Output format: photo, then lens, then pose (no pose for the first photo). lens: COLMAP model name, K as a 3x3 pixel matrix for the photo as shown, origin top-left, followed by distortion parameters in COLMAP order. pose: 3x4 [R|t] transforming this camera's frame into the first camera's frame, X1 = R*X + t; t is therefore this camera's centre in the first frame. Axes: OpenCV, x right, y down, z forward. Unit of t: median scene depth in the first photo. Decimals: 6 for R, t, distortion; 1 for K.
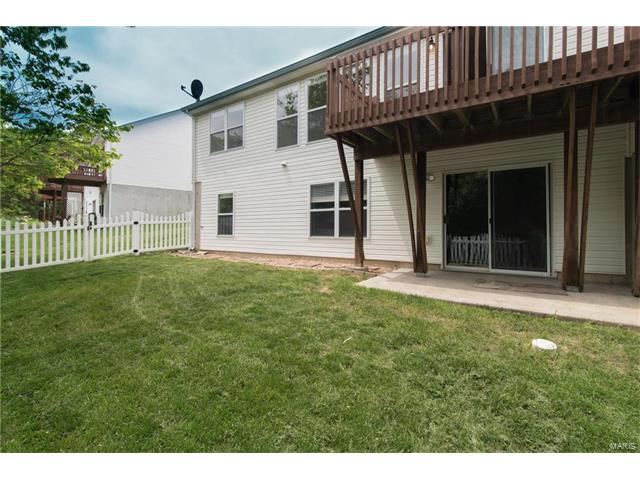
lens RADIAL K [[290.7, 0, 318.6], [0, 290.7, 241.1], [0, 0, 1]] dist [0.010765, 0.000450]
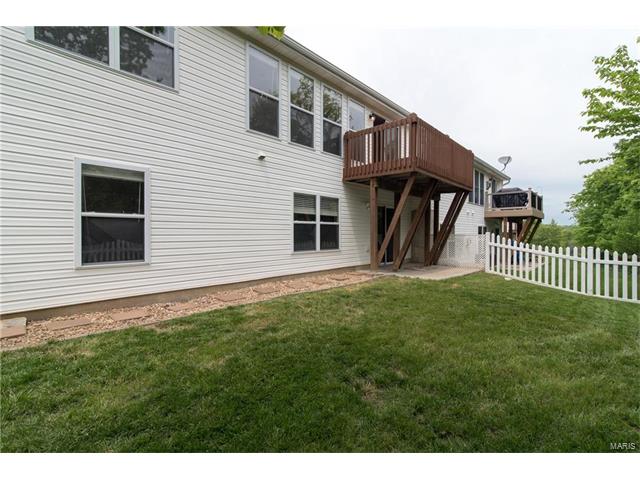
lens RADIAL K [[290.7, 0, 318.6], [0, 290.7, 241.1], [0, 0, 1]] dist [0.010765, 0.000450]
pose [[0.158166, -0.030349, 0.986946, -0.873958], [0.038091, 0.998971, 0.024614, -0.066902], [-0.986677, 0.033701, 0.159160, 0.792652]]
